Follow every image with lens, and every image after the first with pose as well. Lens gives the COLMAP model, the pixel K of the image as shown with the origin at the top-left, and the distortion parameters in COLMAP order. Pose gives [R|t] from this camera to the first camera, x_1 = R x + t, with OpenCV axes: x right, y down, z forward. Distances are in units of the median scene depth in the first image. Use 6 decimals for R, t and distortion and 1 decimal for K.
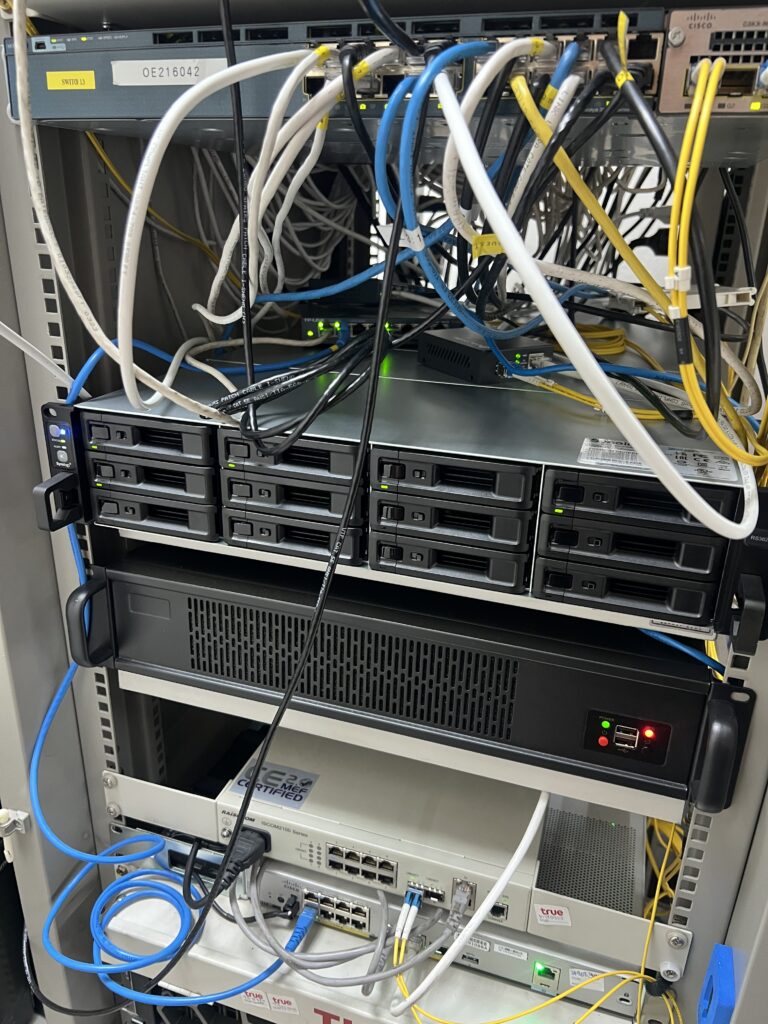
lens RADIAL K [[995.6, 0, 382.9], [0, 995.6, 564.1], [0, 0, 1]] dist [-0.006487, -0.026380]
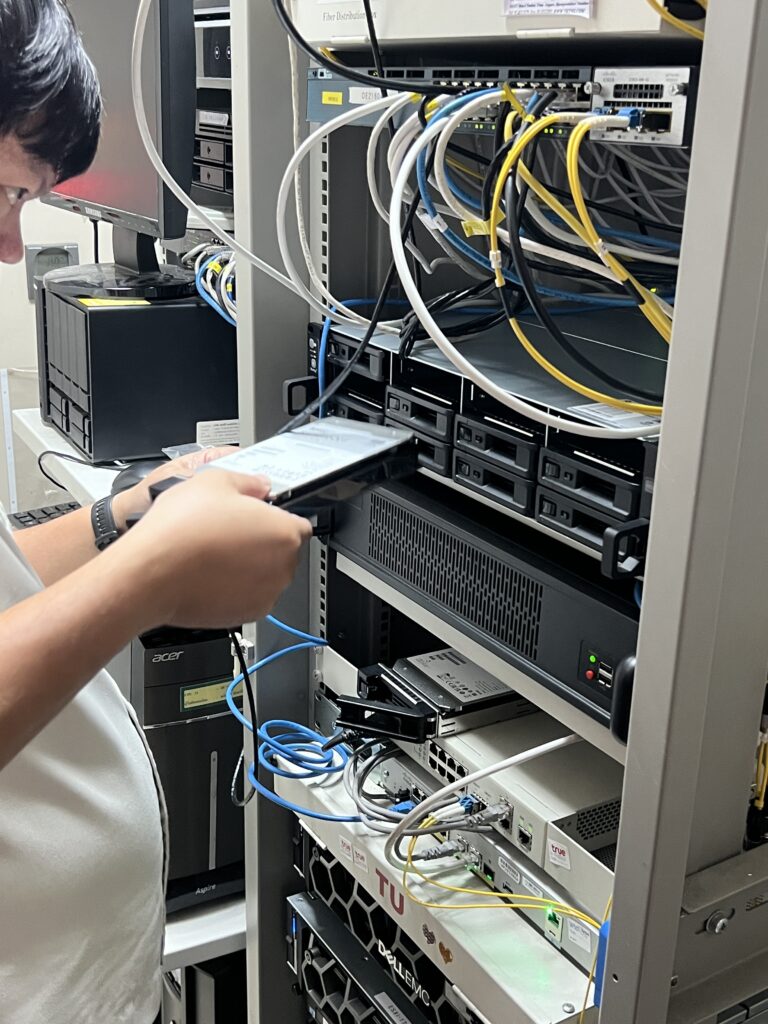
lens RADIAL K [[1247.8, 0, 384.0], [0, 1247.8, 512.0], [0, 0, 1]] dist [0.034530, 0.018240]
pose [[0.799513, 0.227808, -0.555772, 0.651564], [-0.300176, 0.952994, -0.041194, 0.109132], [0.520264, 0.199764, 0.830313, -0.274574]]
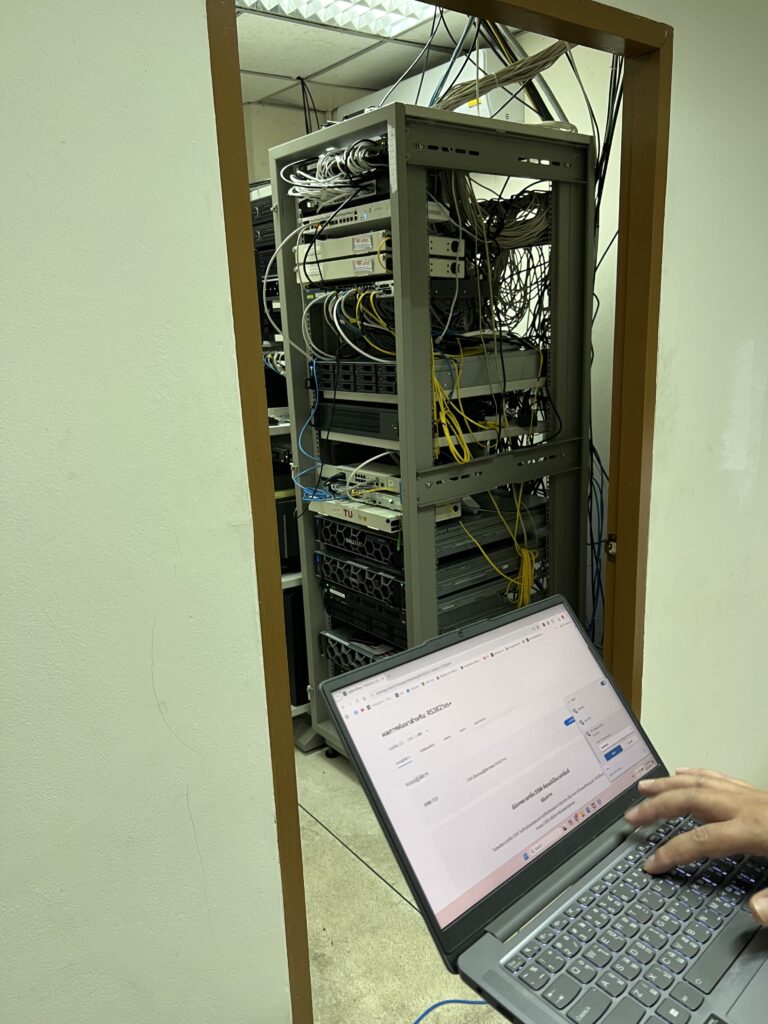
lens RADIAL K [[767.2, 0, 384.0], [0, 767.2, 512.0], [0, 0, 1]] dist [0.003059, -0.001074]
pose [[0.859885, 0.094757, -0.501616, 1.567797], [-0.177202, 0.976927, -0.119220, 0.759201], [0.478745, 0.191403, 0.856836, -1.515532]]
